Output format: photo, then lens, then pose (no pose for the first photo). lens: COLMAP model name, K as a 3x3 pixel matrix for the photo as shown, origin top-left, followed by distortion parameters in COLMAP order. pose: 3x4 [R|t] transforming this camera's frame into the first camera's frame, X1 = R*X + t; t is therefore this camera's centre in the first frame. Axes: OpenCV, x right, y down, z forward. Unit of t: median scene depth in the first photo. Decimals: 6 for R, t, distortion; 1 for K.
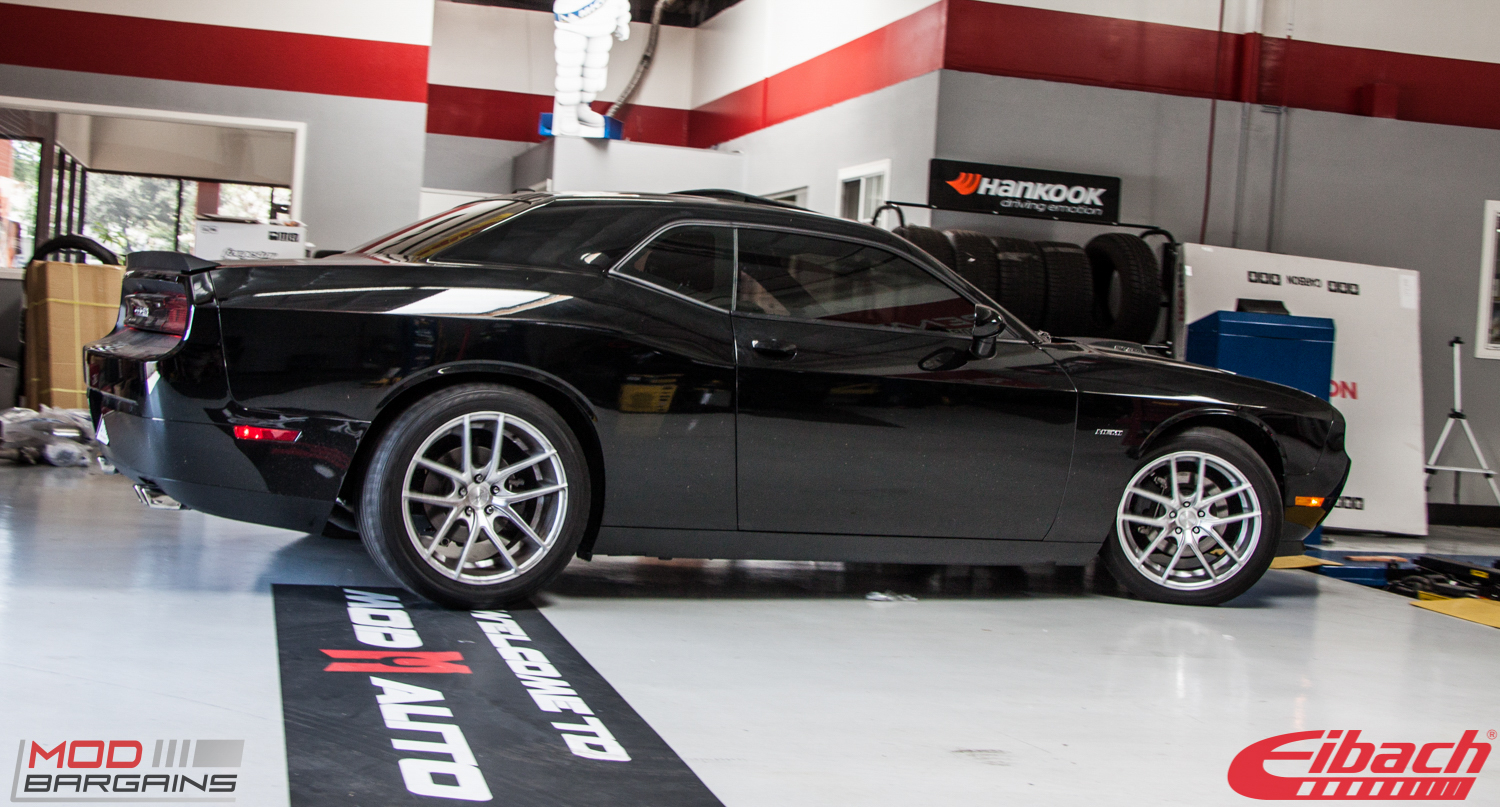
lens RADIAL K [[1733.1, 0, 750.0], [0, 1733.1, 403.5], [0, 0, 1]] dist [0.005189, 0.003339]
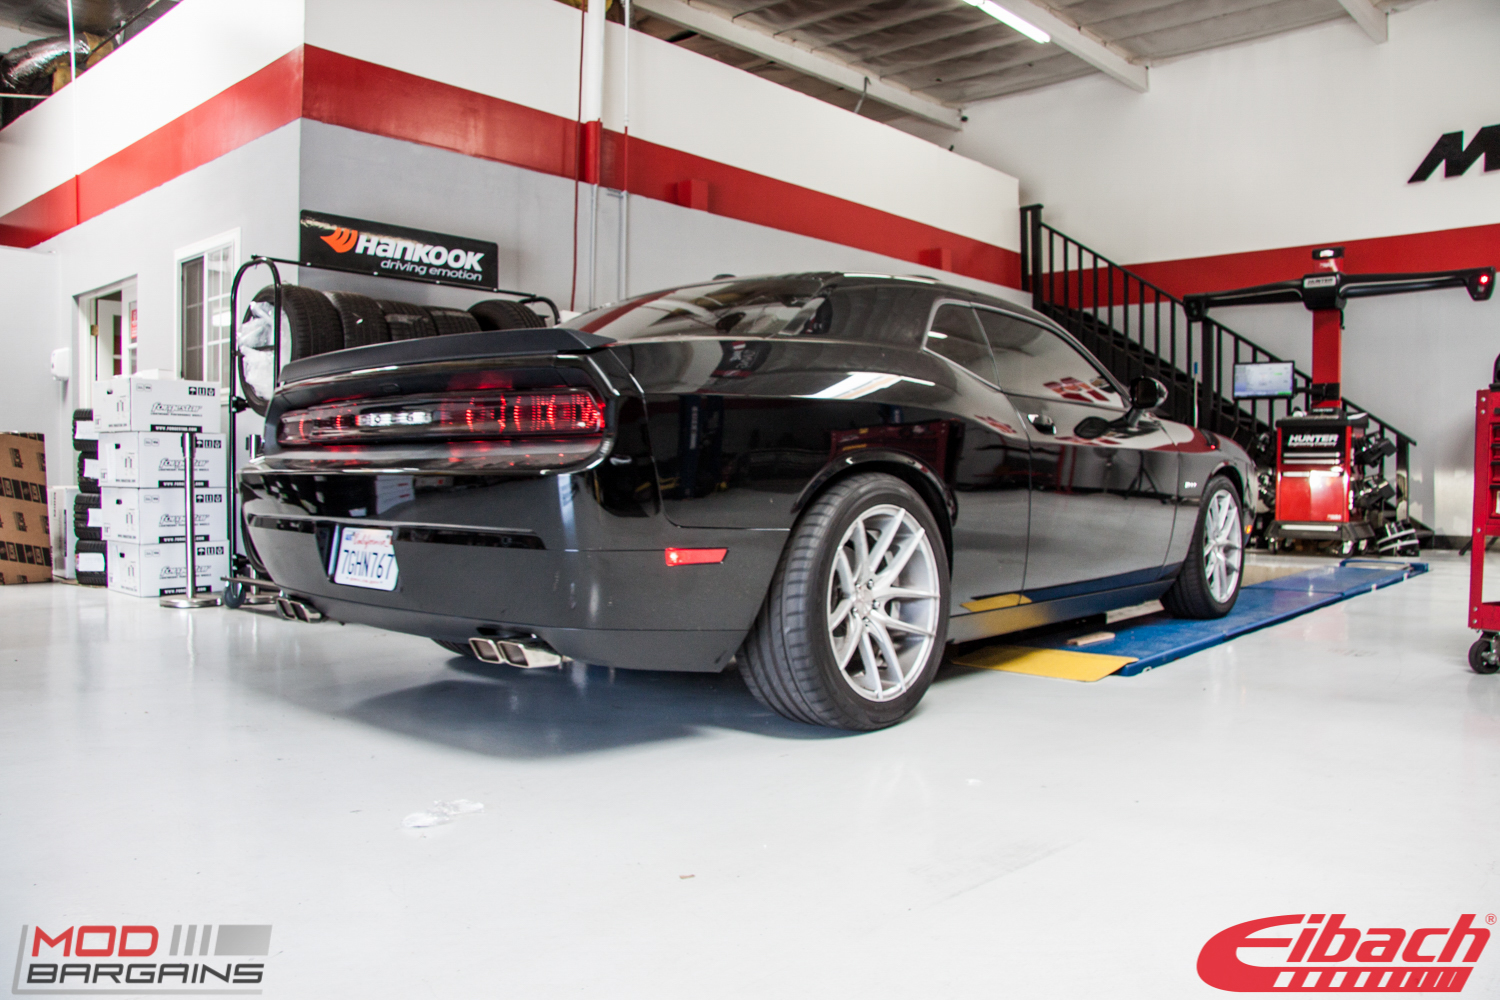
lens RADIAL K [[1158.7, 0, 750.0], [0, 1158.7, 500.0], [0, 0, 1]] dist [-0.172859, 0.123067]
pose [[0.846338, -0.076024, 0.527193, -0.013104], [0.075520, 0.996890, 0.022519, 0.008899], [-0.527265, 0.020755, 0.849447, 0.393026]]
